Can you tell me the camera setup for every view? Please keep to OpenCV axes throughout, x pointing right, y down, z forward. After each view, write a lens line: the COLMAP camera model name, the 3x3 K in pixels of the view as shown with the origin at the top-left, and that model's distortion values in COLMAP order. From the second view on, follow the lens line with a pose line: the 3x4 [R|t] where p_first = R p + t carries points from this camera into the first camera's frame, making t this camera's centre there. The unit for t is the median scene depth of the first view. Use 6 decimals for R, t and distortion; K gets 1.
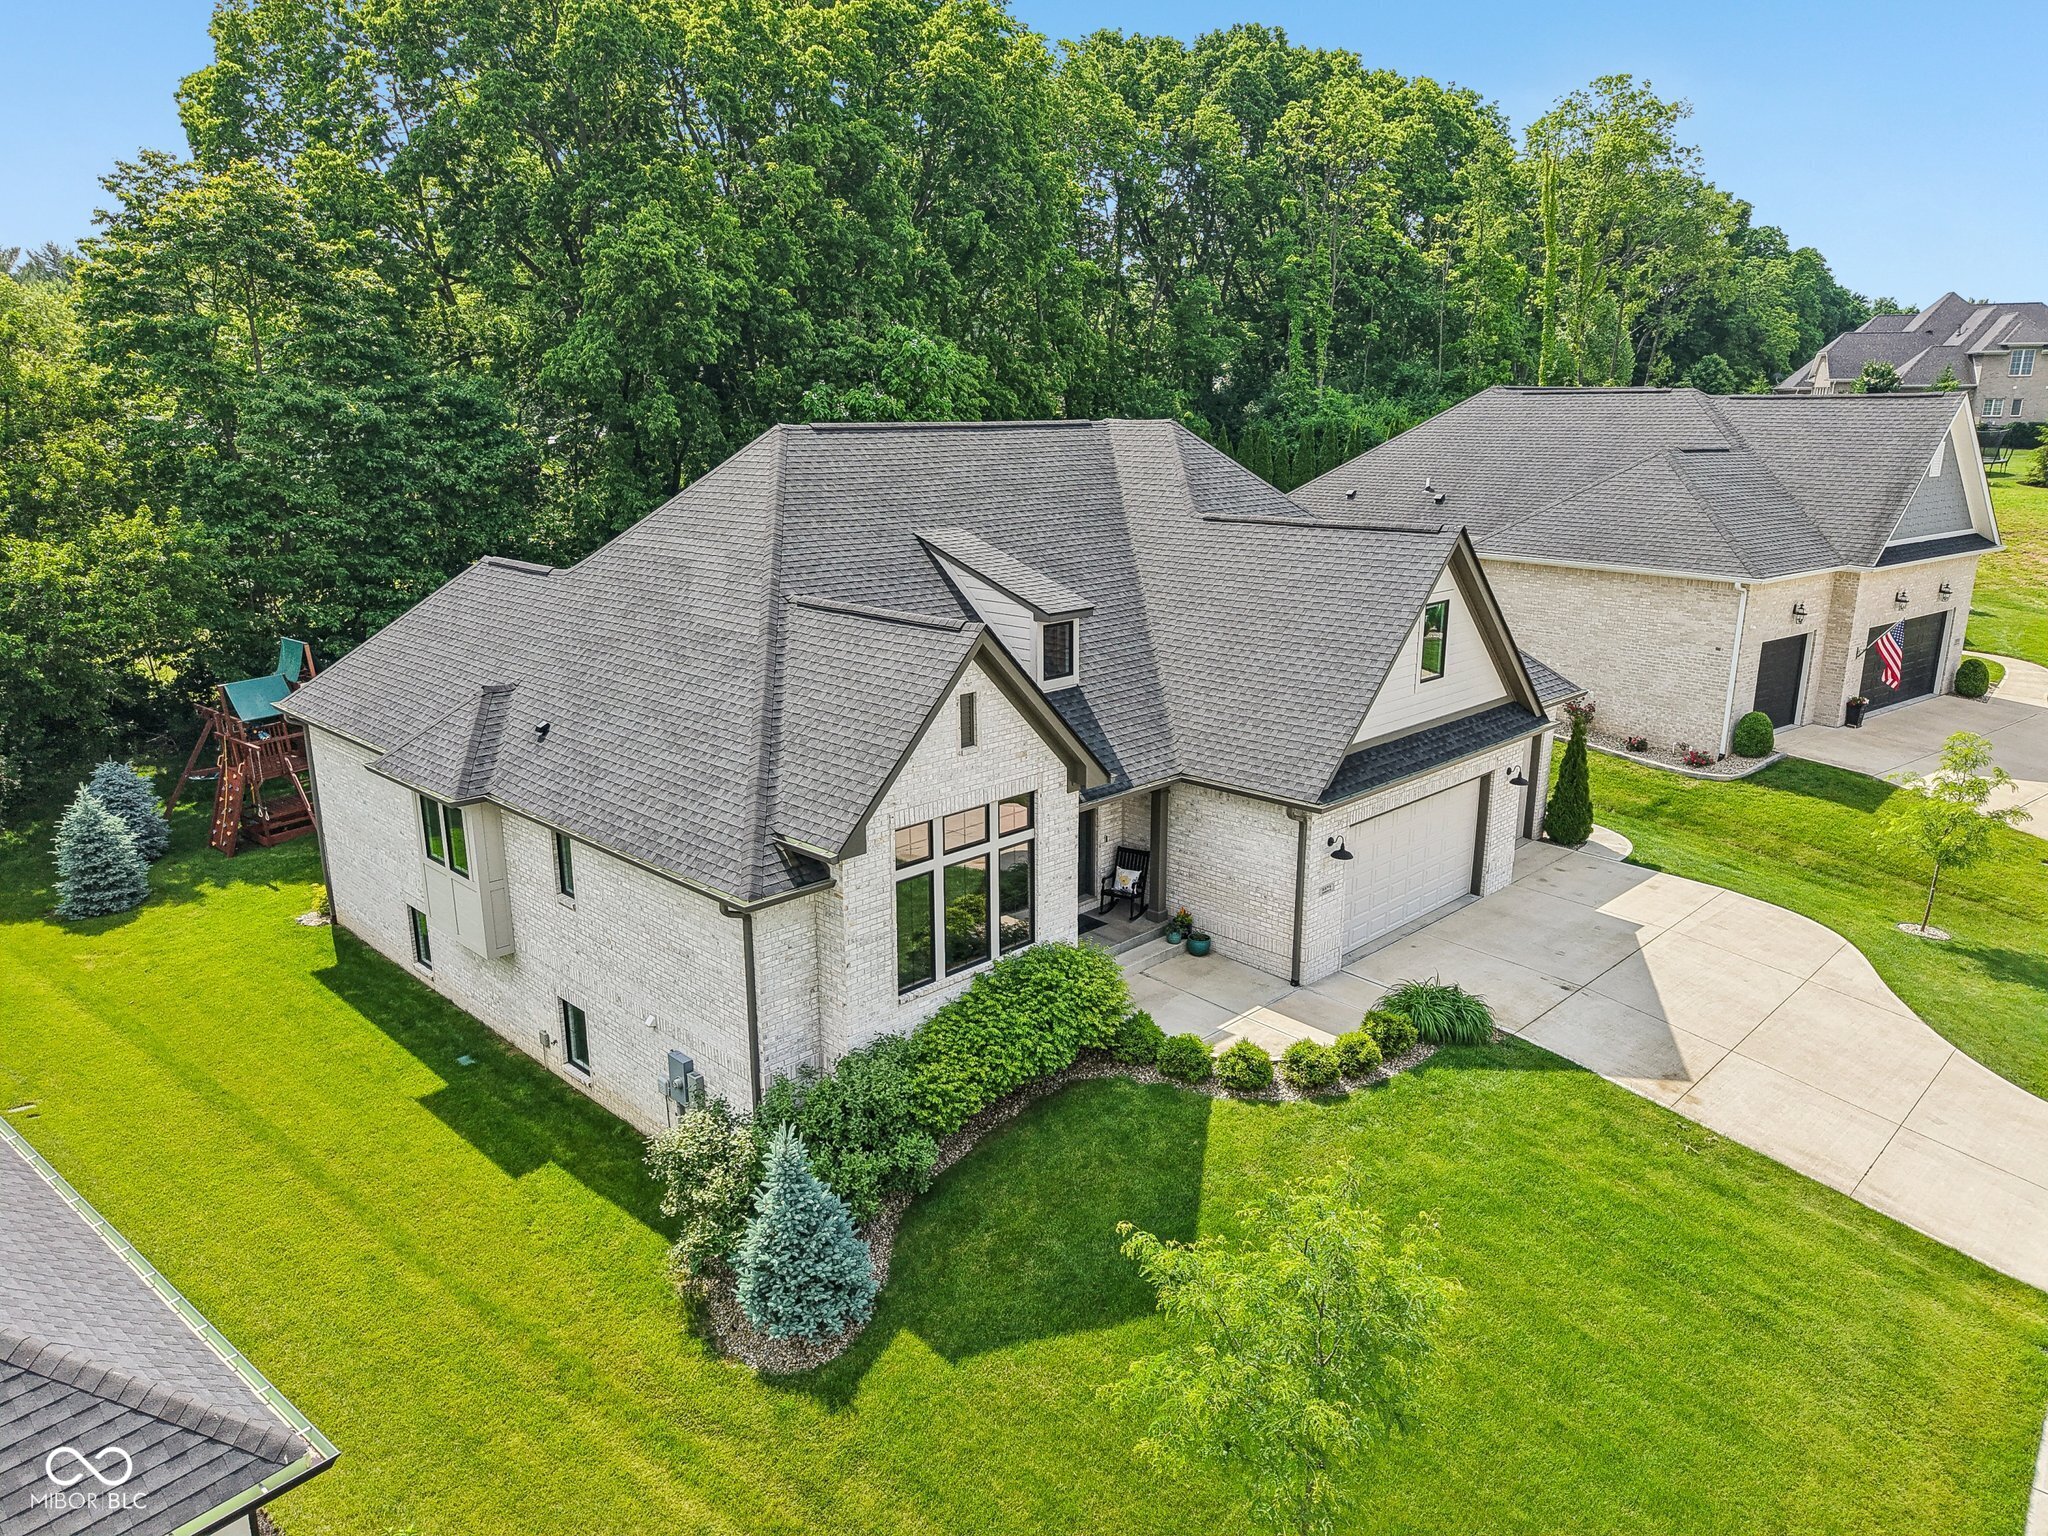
lens RADIAL K [[1382.6, 0, 1024.0], [0, 1382.6, 768.0], [0, 0, 1]] dist [0.004036, -0.000659]
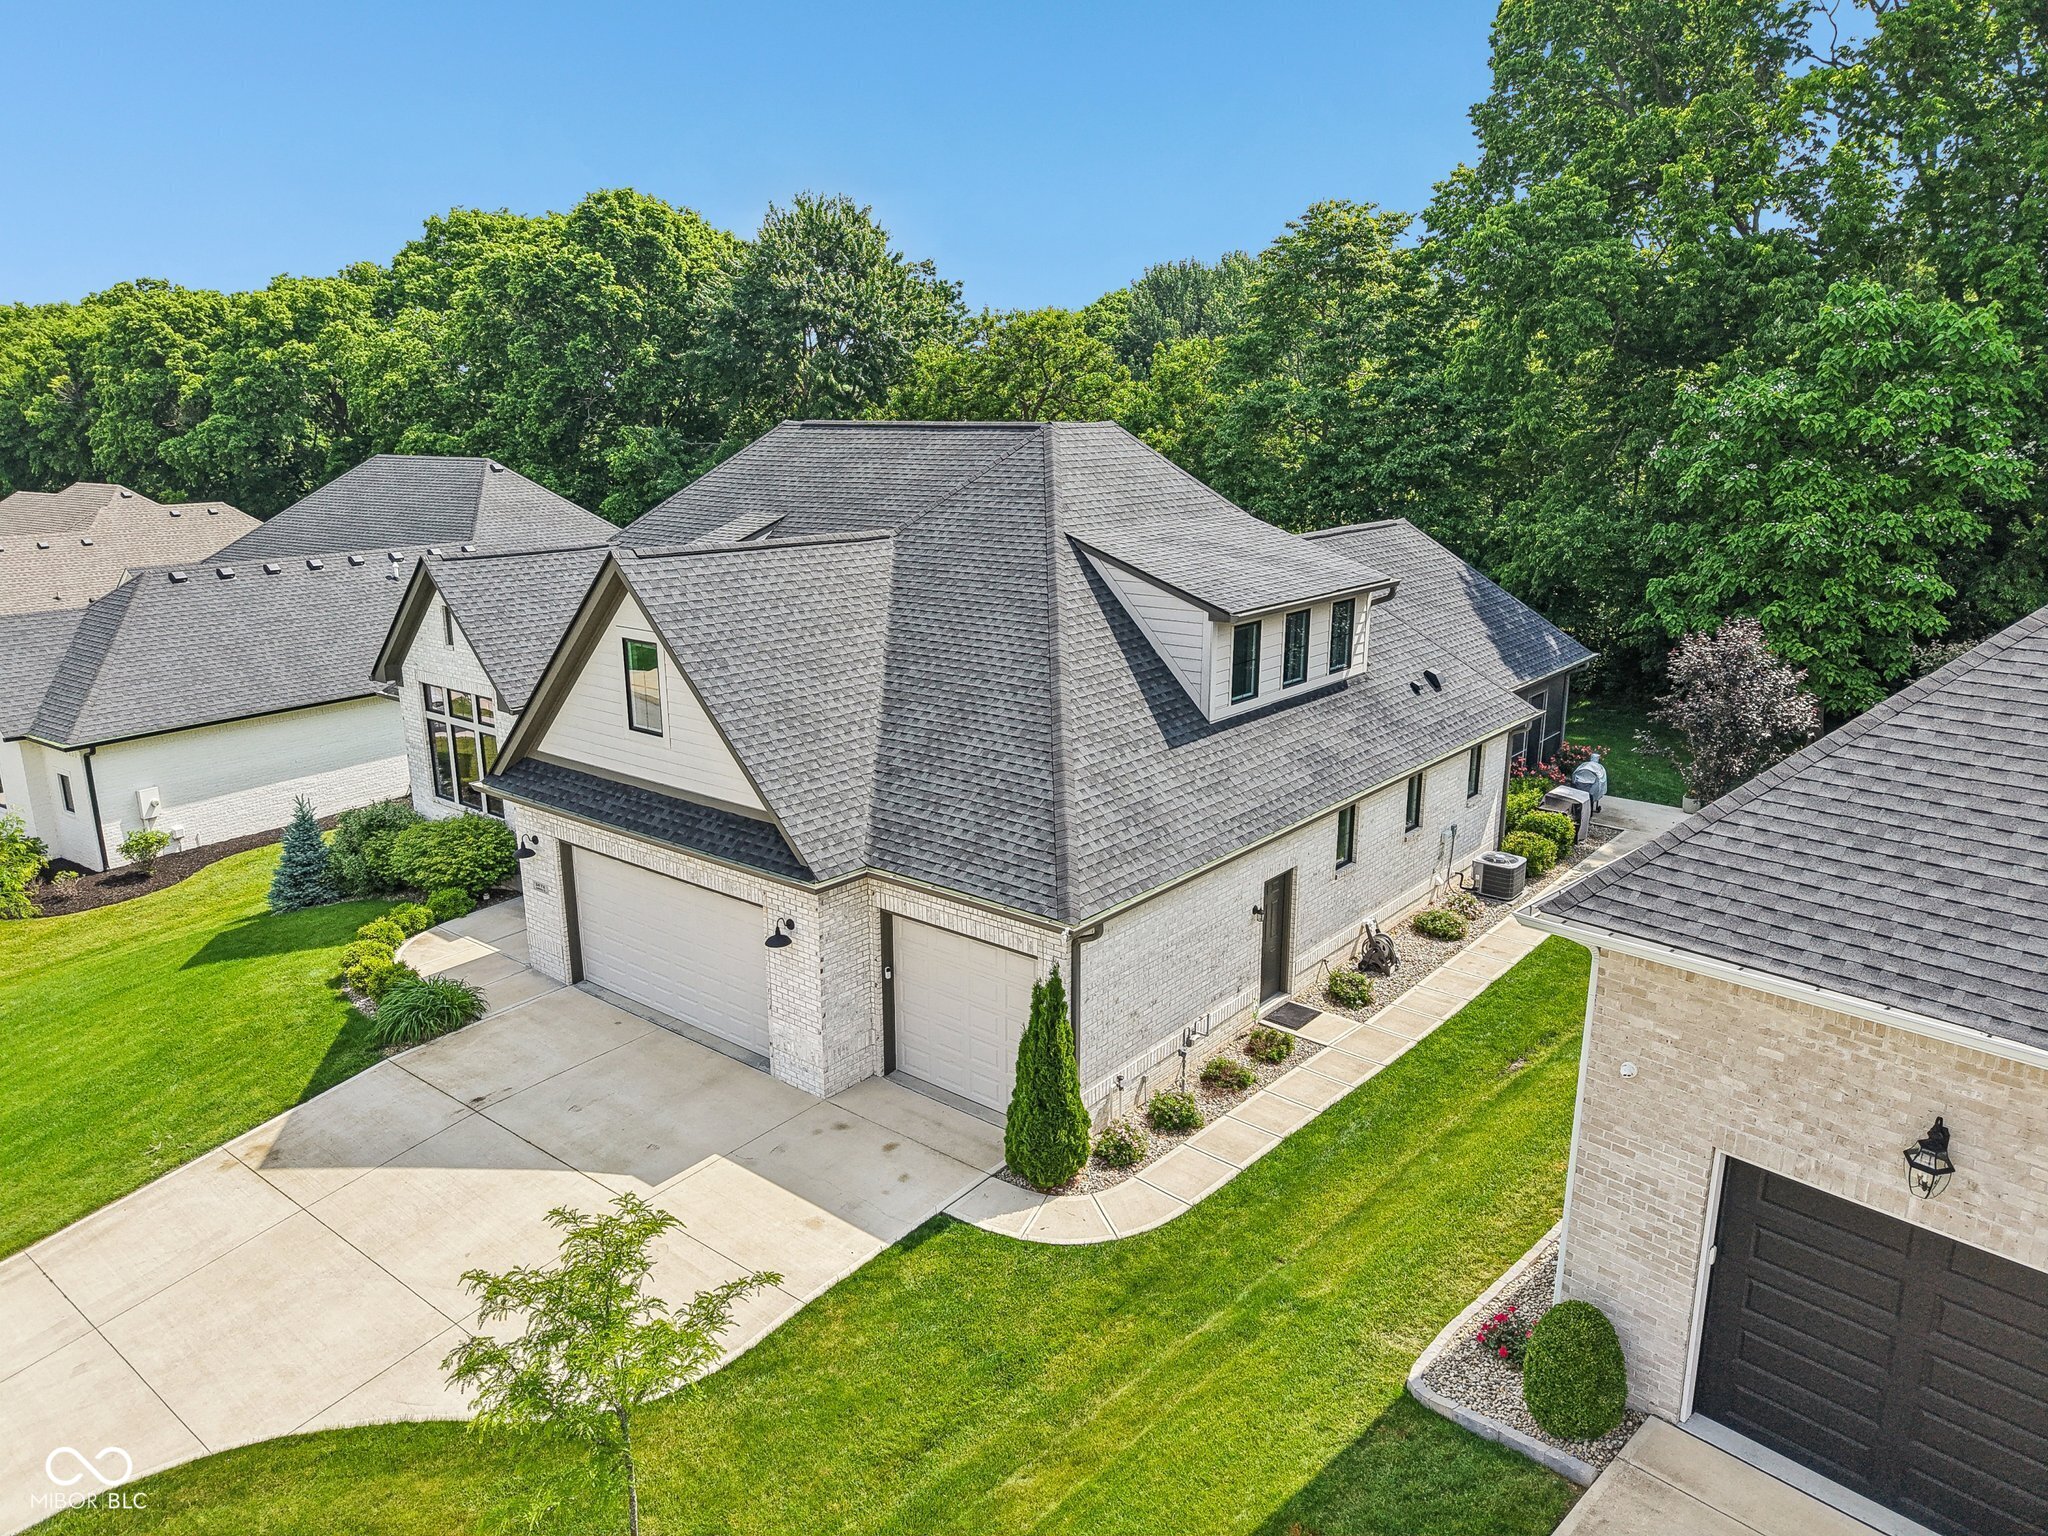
lens RADIAL K [[1389.3, 0, 1024.0], [0, 1389.3, 768.0], [0, 0, 1]] dist [-0.007006, -0.002593]
pose [[0.089811, 0.246308, -0.965021, 1.234819], [-0.248295, 0.943881, 0.217804, -0.308577], [0.964512, 0.220048, 0.145928, 1.206894]]
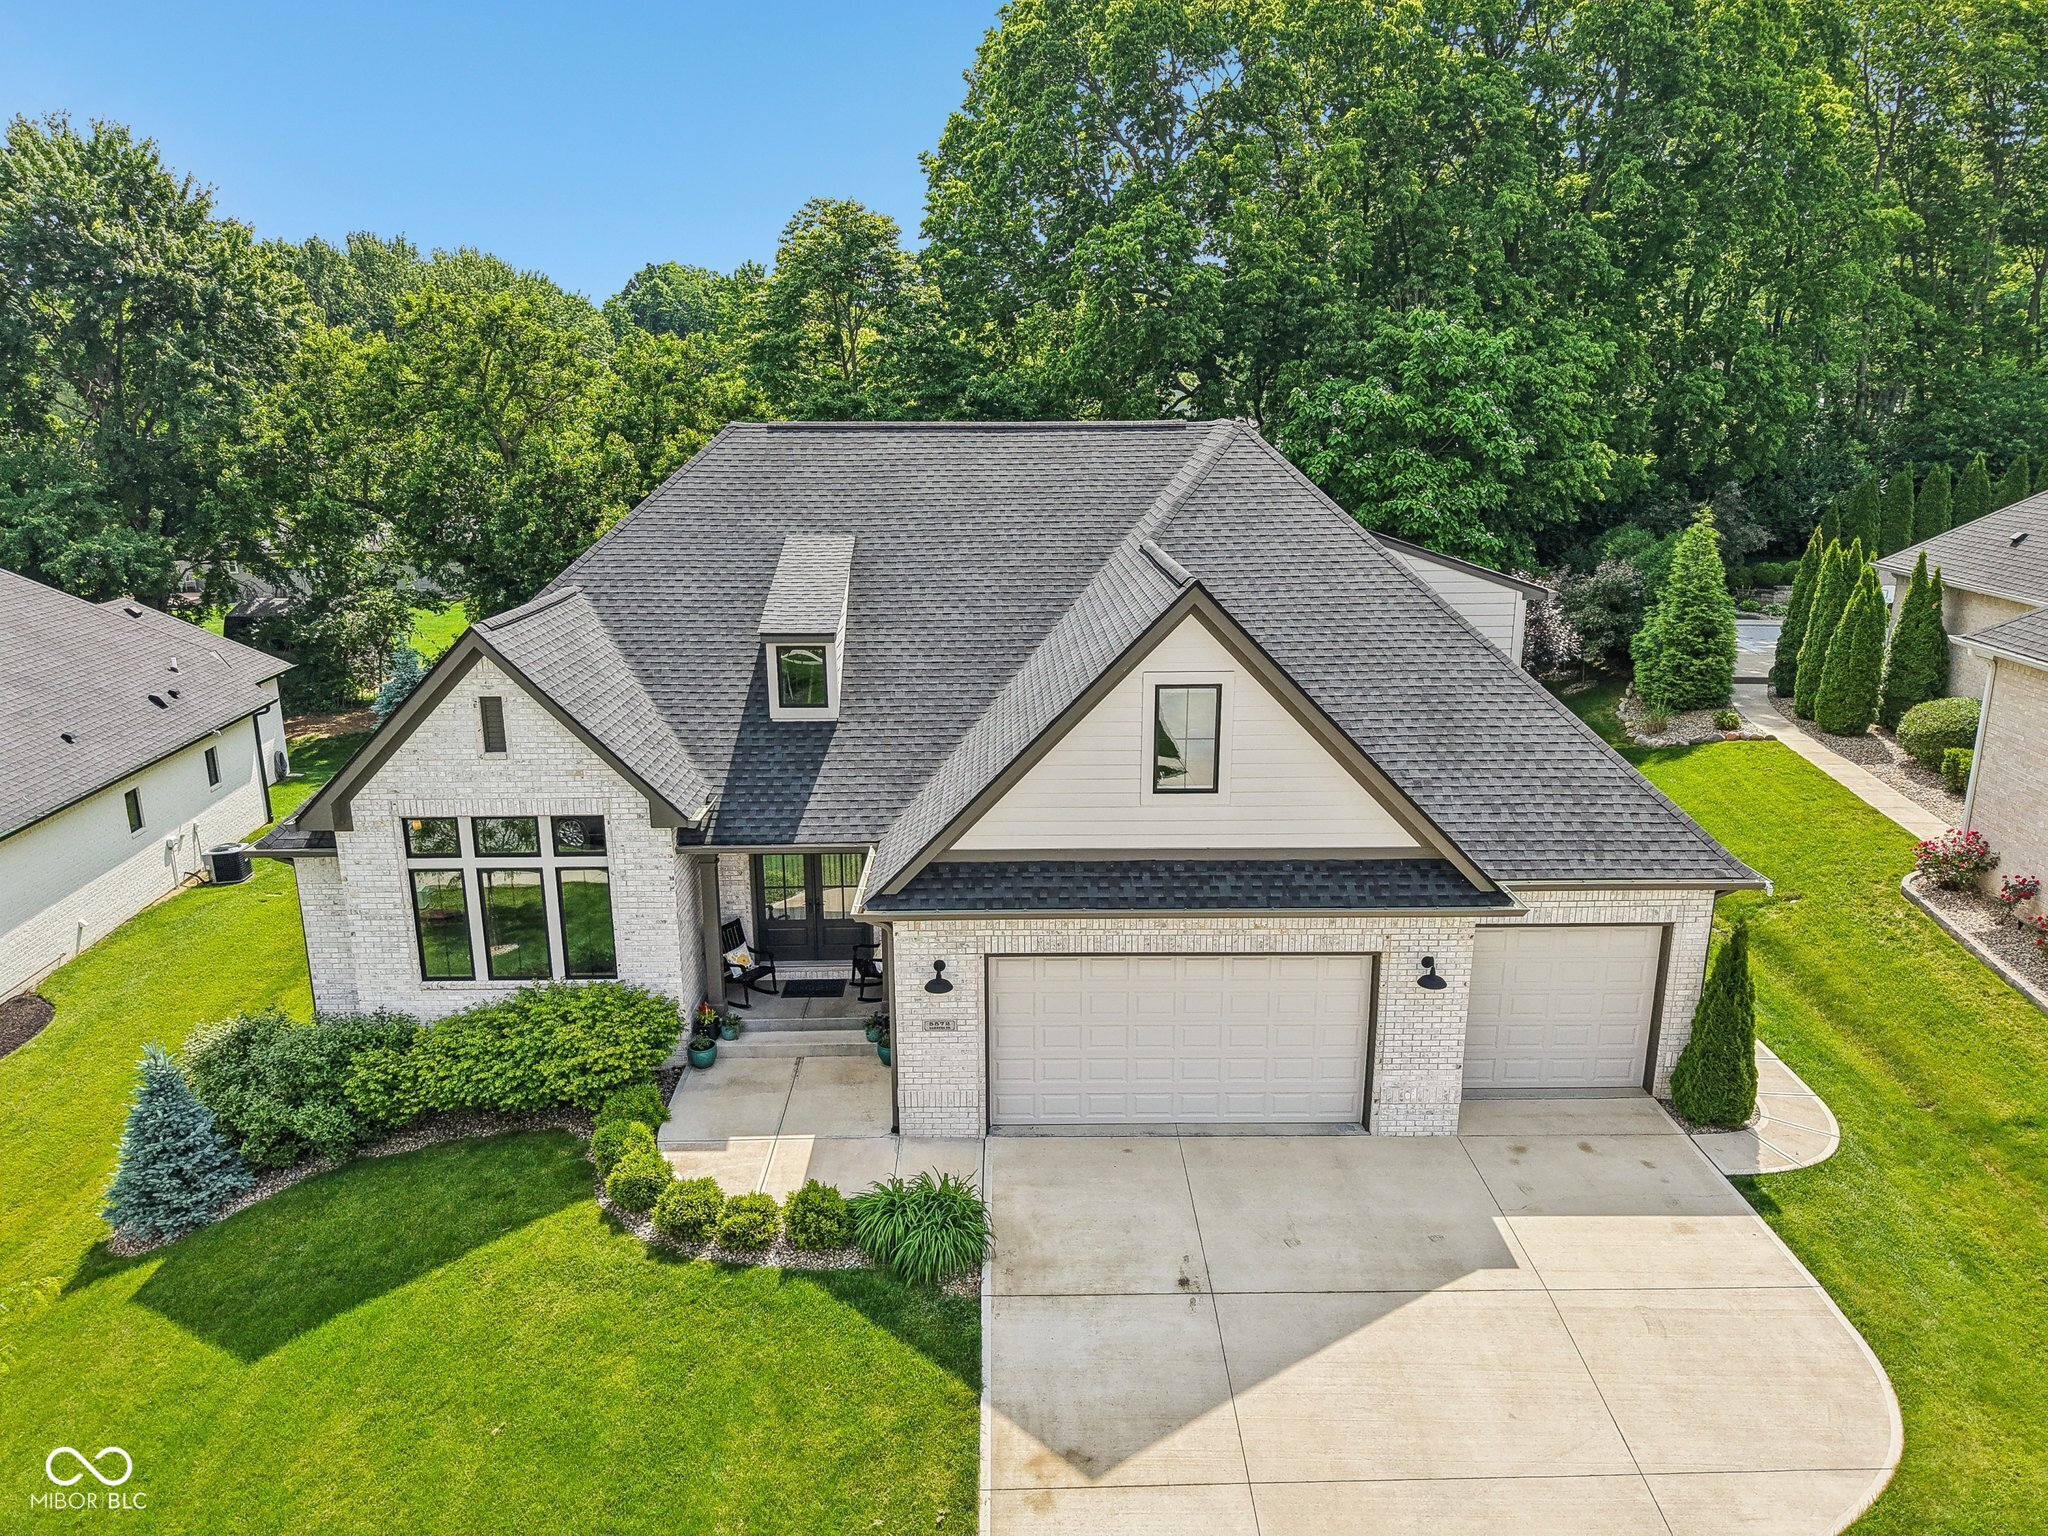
lens RADIAL K [[1389.3, 0, 1024.0], [0, 1389.3, 768.0], [0, 0, 1]] dist [-0.007006, -0.002593]
pose [[0.717176, 0.175133, -0.674527, 0.773358], [-0.176084, 0.982040, 0.067758, -0.118870], [0.674279, 0.070178, 0.735134, 0.464552]]
